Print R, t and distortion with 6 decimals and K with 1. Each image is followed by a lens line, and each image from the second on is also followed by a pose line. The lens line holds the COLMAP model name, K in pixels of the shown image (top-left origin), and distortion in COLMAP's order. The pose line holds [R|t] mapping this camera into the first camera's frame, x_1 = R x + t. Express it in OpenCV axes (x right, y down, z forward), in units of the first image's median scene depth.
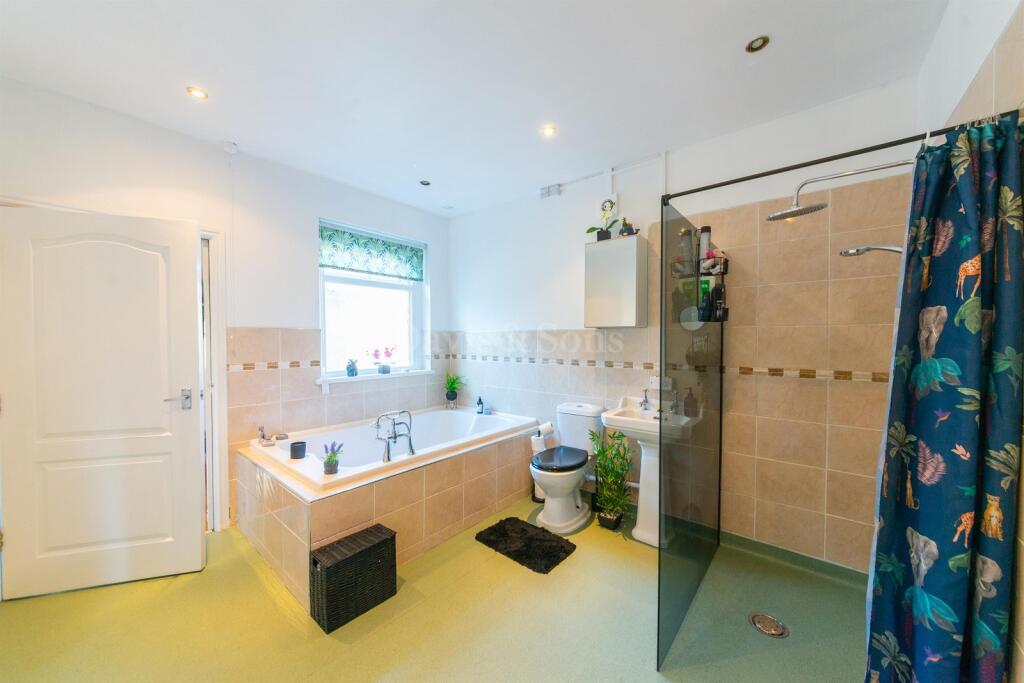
lens RADIAL K [[362.8, 0, 512.9], [0, 362.8, 341.8], [0, 0, 1]] dist [0.000964, -0.000158]
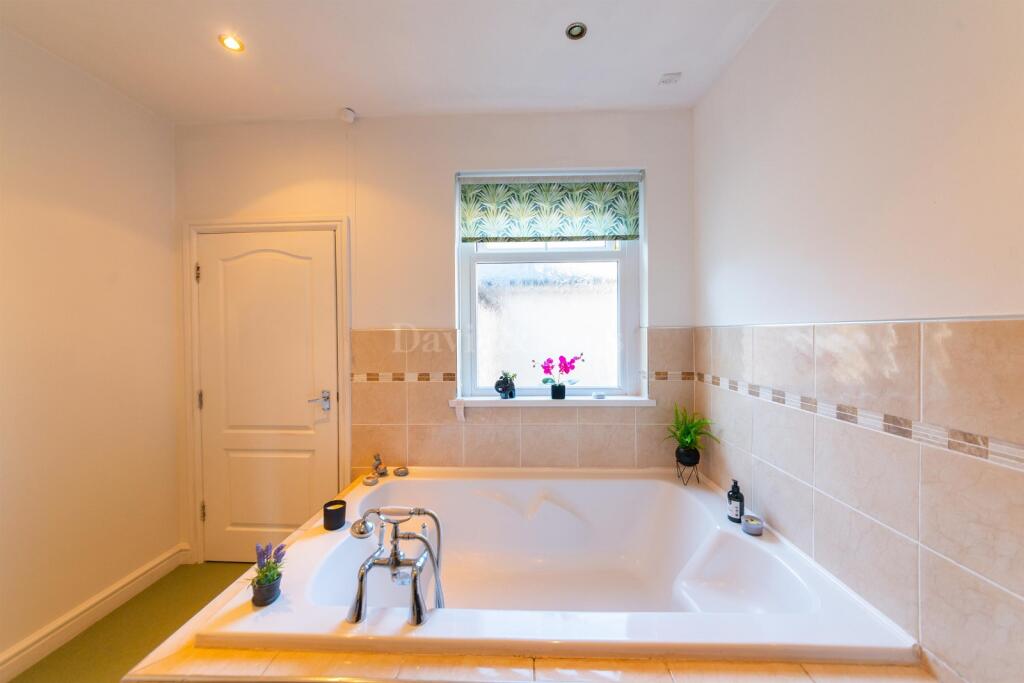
lens RADIAL K [[367.1, 0, 513.5], [0, 367.1, 337.9], [0, 0, 1]] dist [0.006450, 0.000019]
pose [[0.615038, 0.005902, -0.788475, 0.092081], [-0.000508, 0.999975, 0.007089, -0.019856], [0.788497, -0.003959, 0.615025, 0.558633]]
